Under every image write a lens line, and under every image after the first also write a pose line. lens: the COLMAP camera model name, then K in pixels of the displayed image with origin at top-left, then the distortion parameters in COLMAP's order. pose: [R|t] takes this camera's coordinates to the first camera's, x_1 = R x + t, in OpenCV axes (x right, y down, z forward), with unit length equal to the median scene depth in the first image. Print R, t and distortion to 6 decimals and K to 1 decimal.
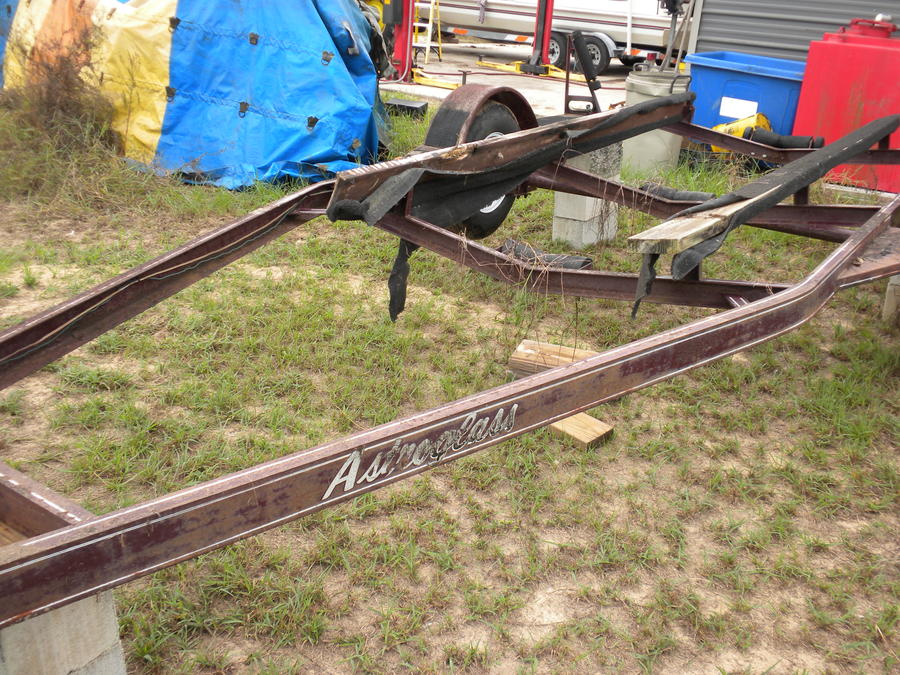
lens RADIAL K [[927.8, 0, 450.0], [0, 927.8, 337.5], [0, 0, 1]] dist [0.001707, -0.024378]
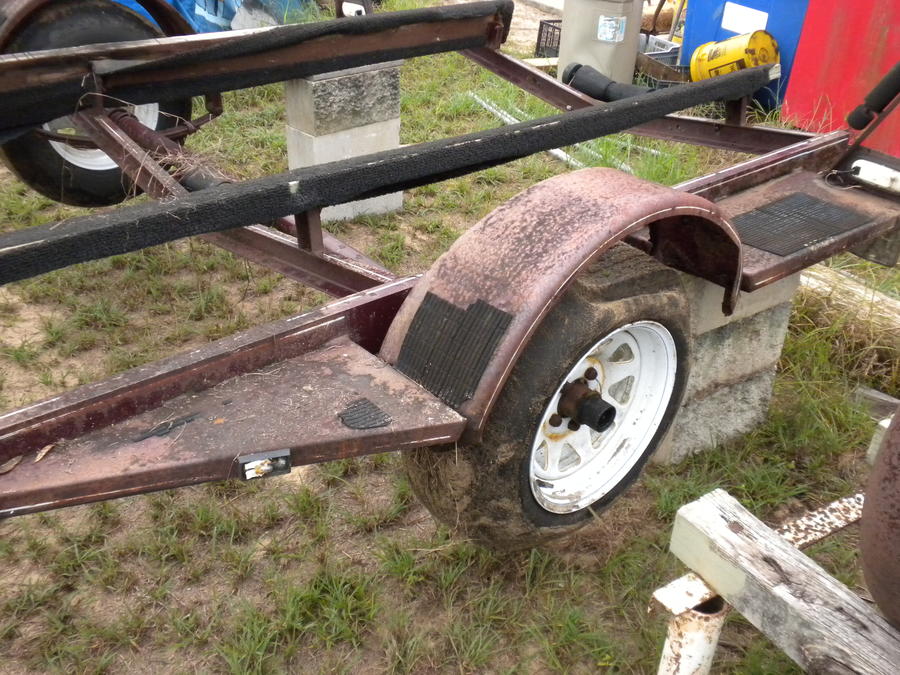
lens RADIAL K [[927.8, 0, 450.0], [0, 927.8, 337.5], [0, 0, 1]] dist [0.001707, -0.024378]
pose [[0.970410, 0.135739, -0.199699, 0.384731], [-0.108378, 0.983898, 0.142123, -0.120313], [0.215775, -0.116275, 0.969495, 0.334616]]
